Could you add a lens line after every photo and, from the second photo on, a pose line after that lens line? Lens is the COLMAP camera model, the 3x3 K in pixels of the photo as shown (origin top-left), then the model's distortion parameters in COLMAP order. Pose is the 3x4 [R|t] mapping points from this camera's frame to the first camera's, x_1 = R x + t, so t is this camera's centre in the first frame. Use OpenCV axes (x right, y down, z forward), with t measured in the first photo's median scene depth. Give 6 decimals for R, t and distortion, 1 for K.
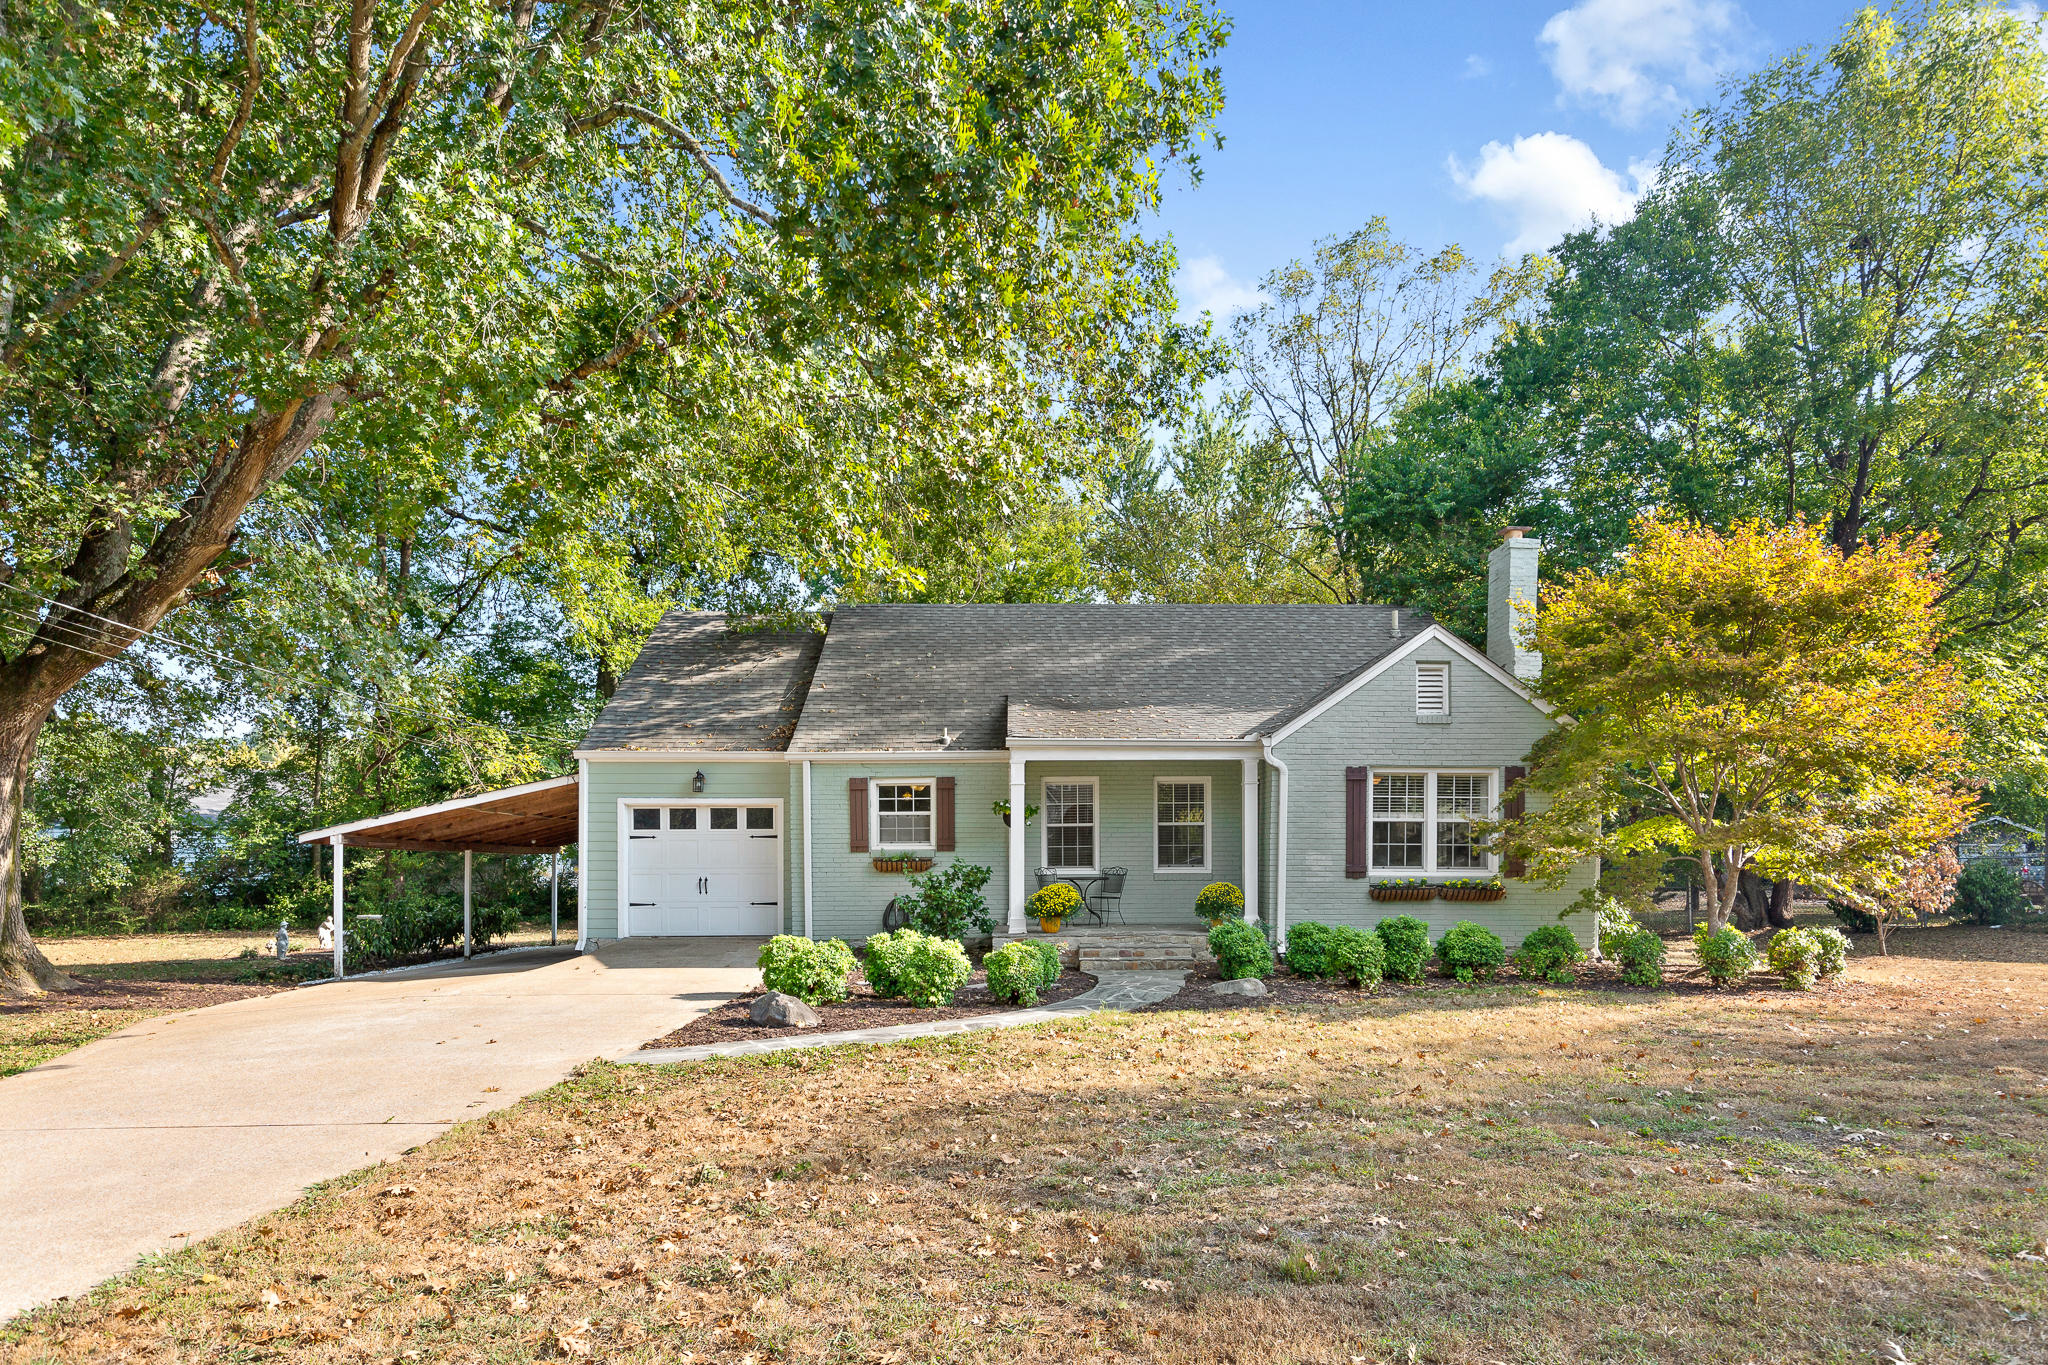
lens RADIAL K [[1206.4, 0, 1042.2], [0, 1206.4, 868.3], [0, 0, 1]] dist [0.008159, -0.004171]
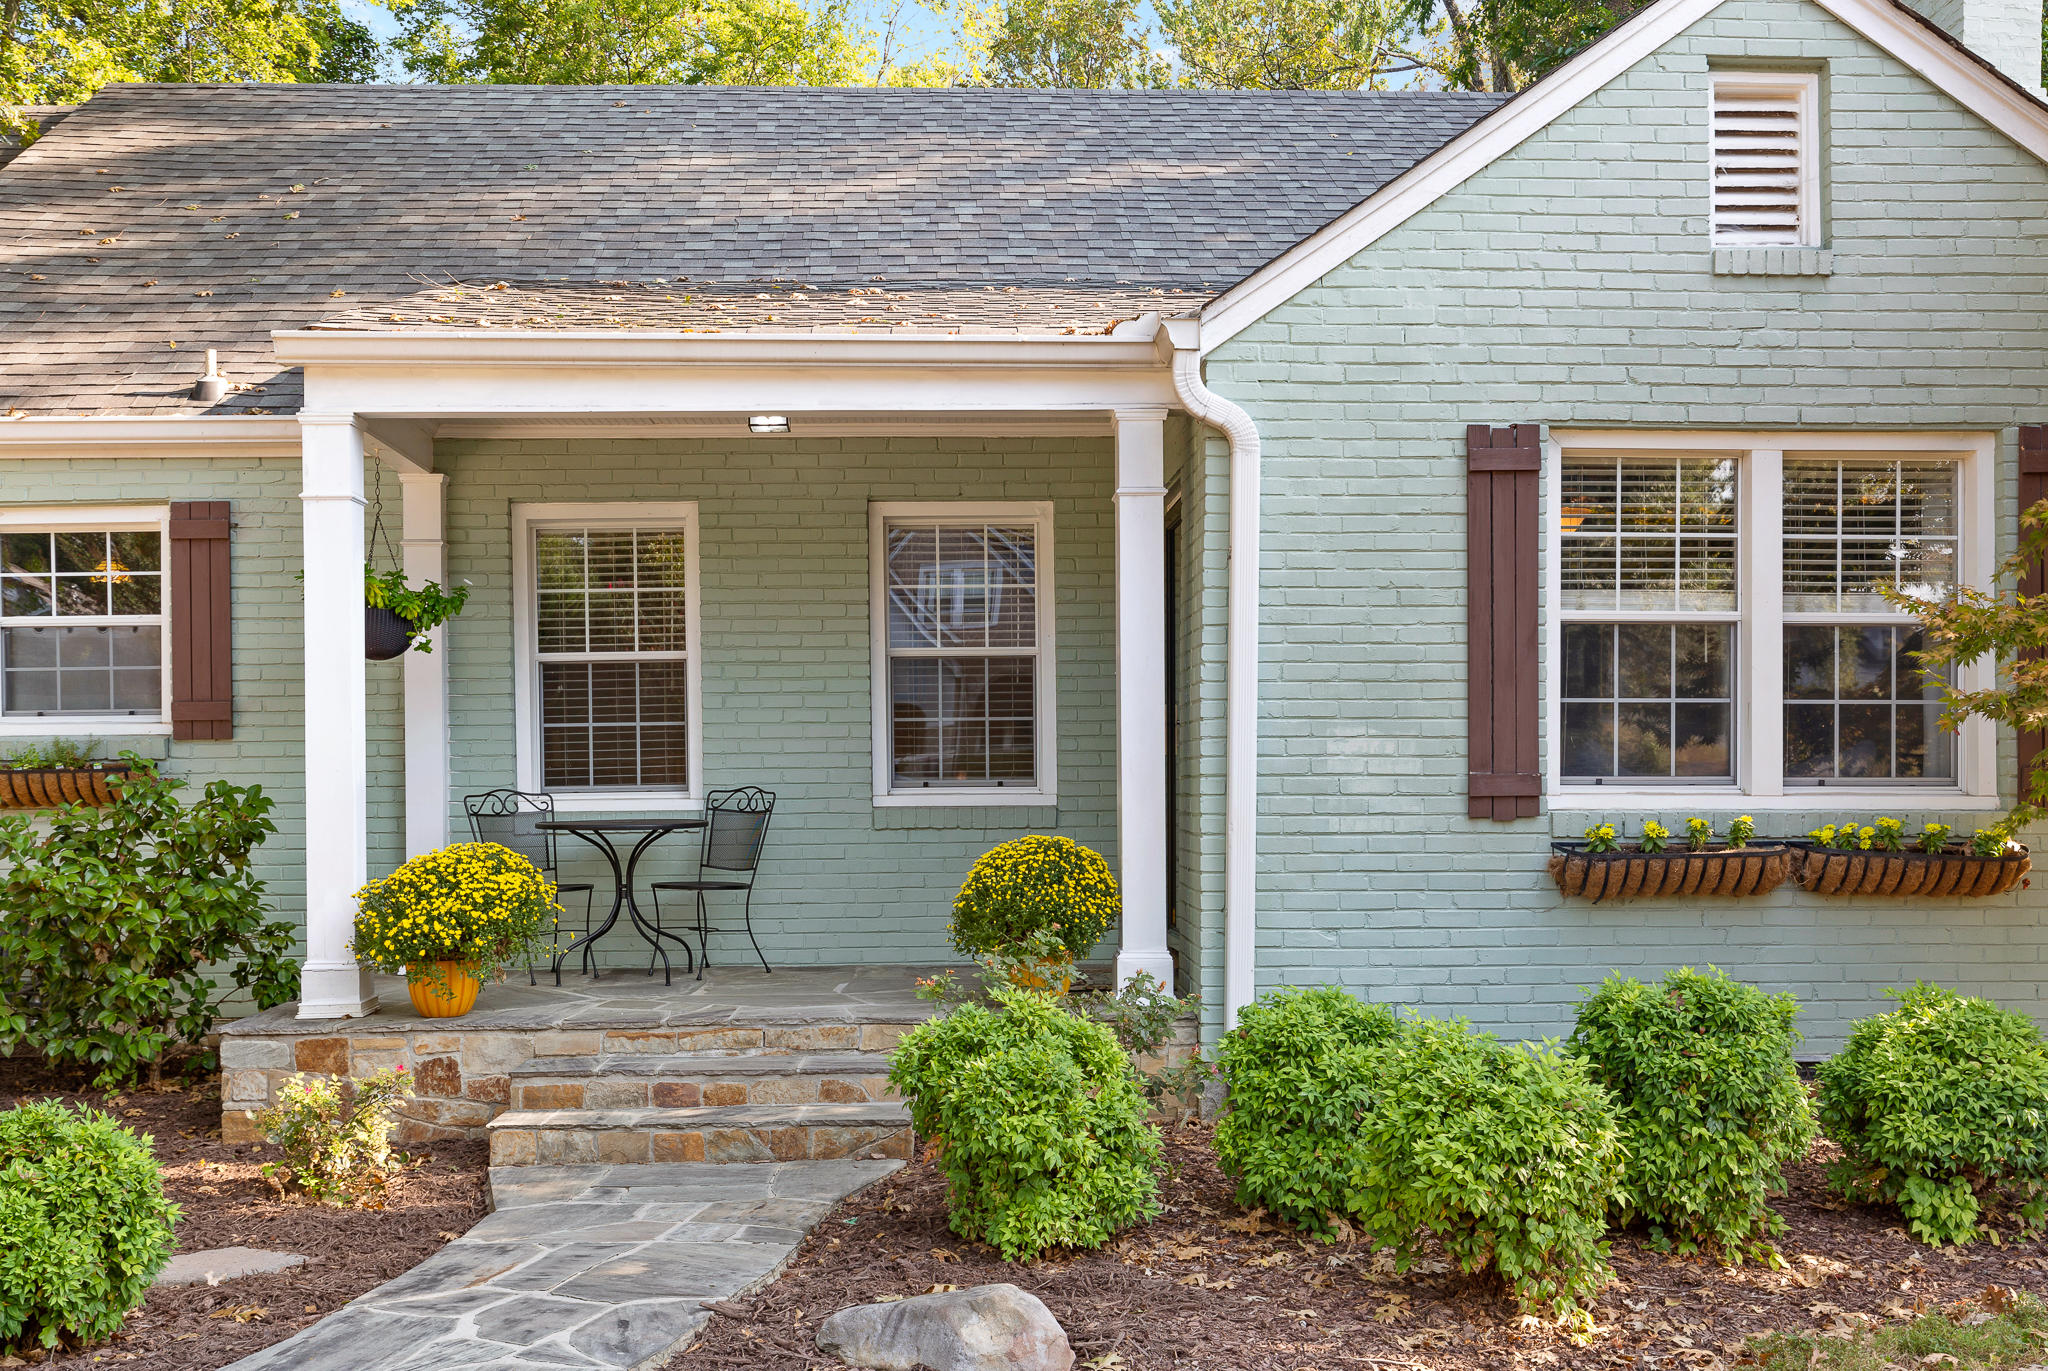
lens RADIAL K [[2010.3, 0, 1053.6], [0, 2010.3, 805.2], [0, 0, 1]] dist [0.012915, 0.000000]
pose [[0.999671, -0.004882, 0.025169, 0.141107], [0.004905, 0.999988, -0.000833, 0.004798], [-0.025165, 0.000957, 0.999683, 0.524728]]
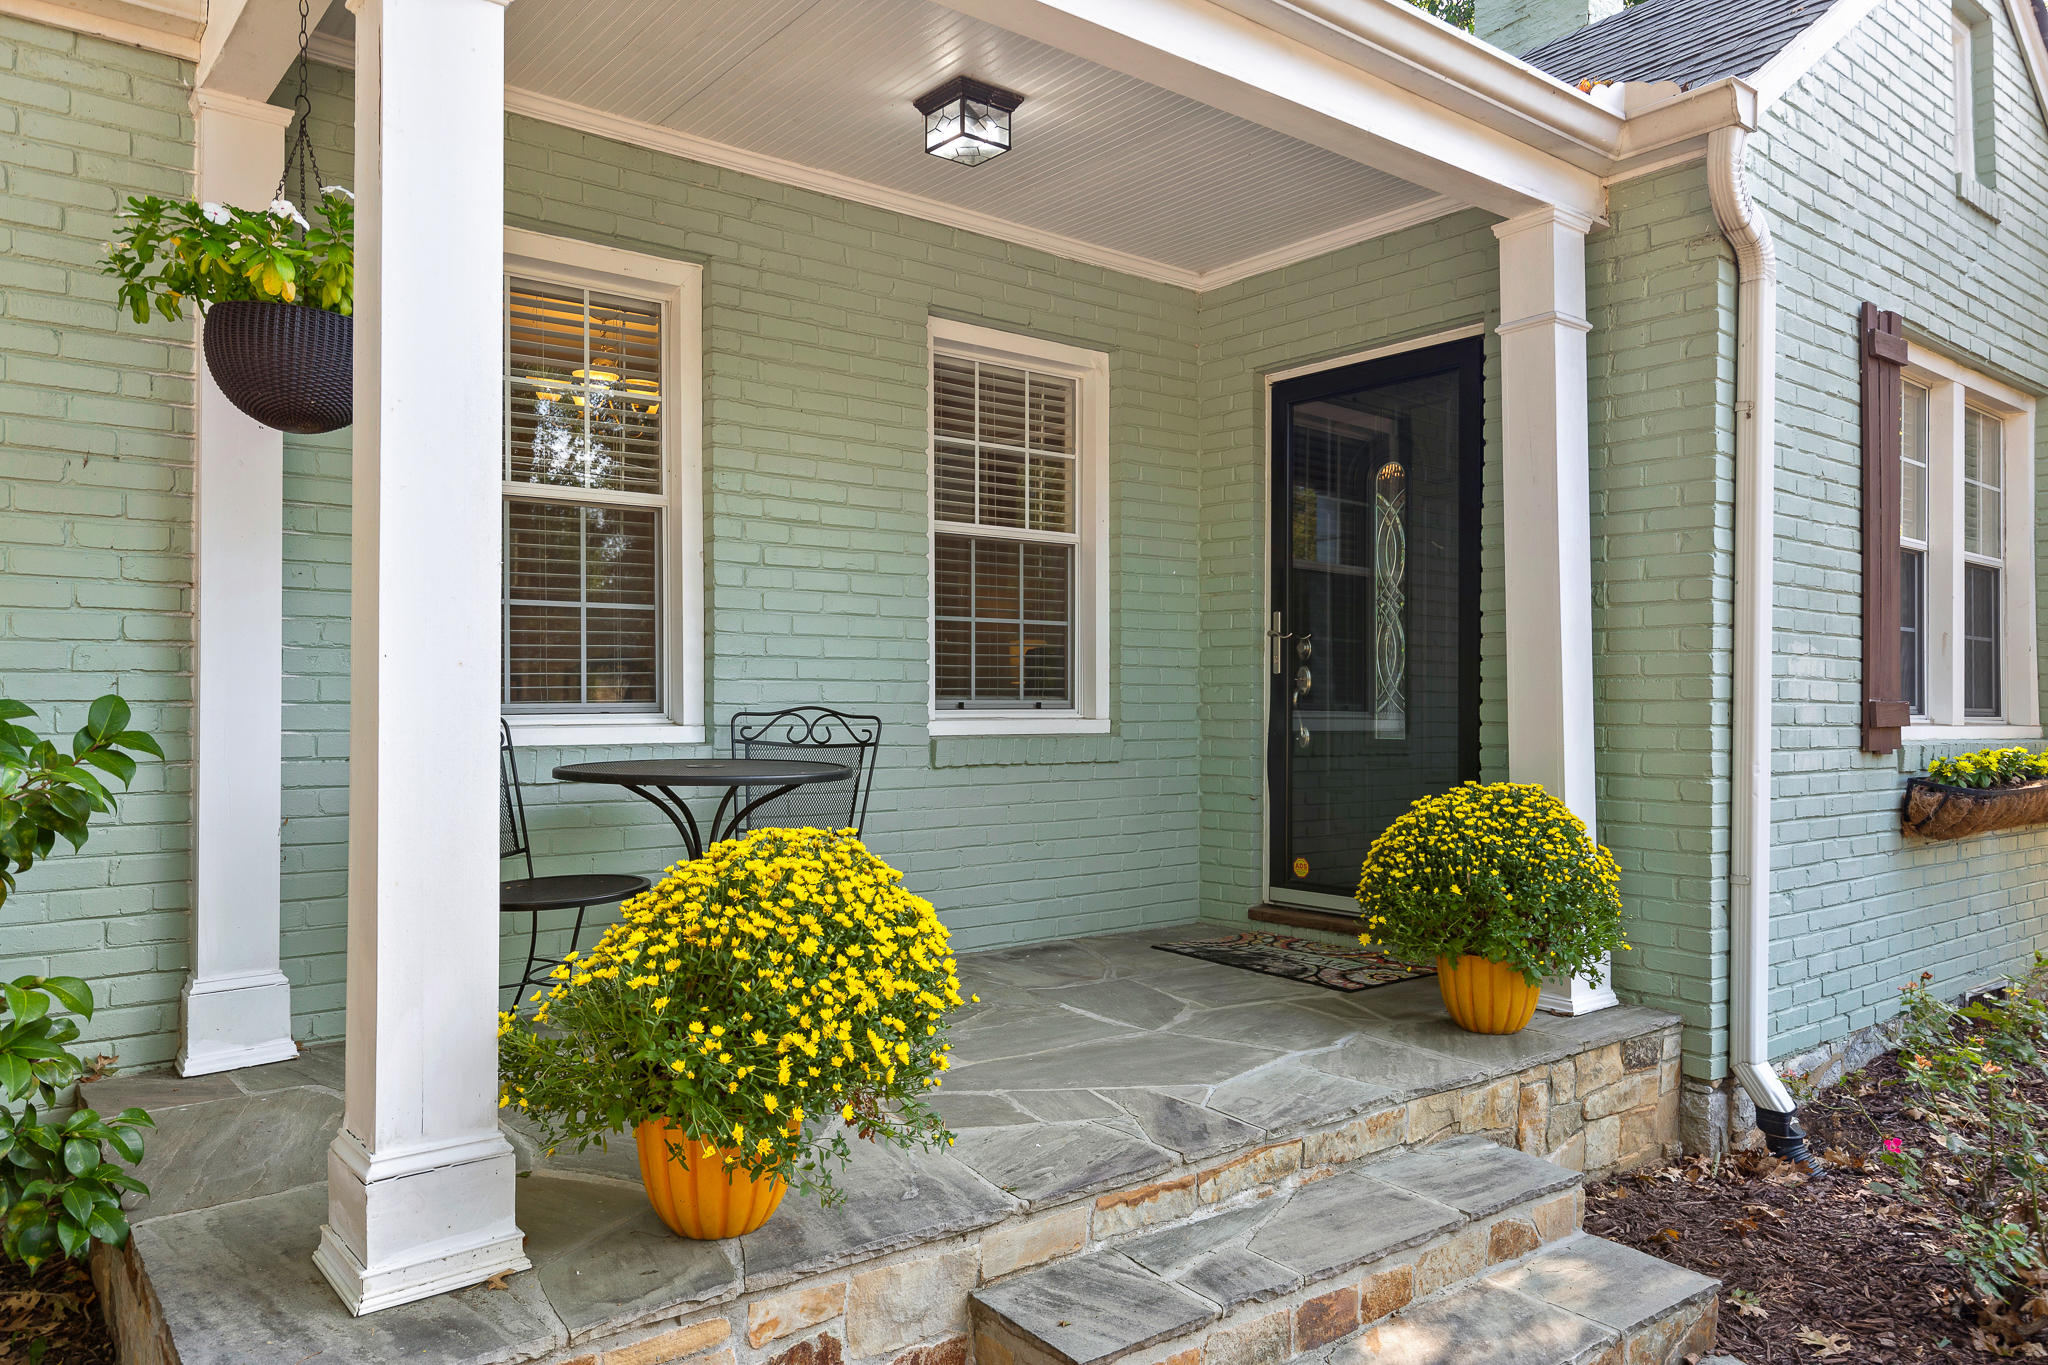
lens RADIAL K [[1371.1, 0, 1022.2], [0, 1371.1, 693.8], [0, 0, 1]] dist [0.010920, 0.010661]
pose [[0.793883, 0.008848, 0.608006, -0.056779], [0.001824, 0.999855, -0.016931, 0.000430], [-0.608068, 0.014550, 0.793752, 0.874545]]
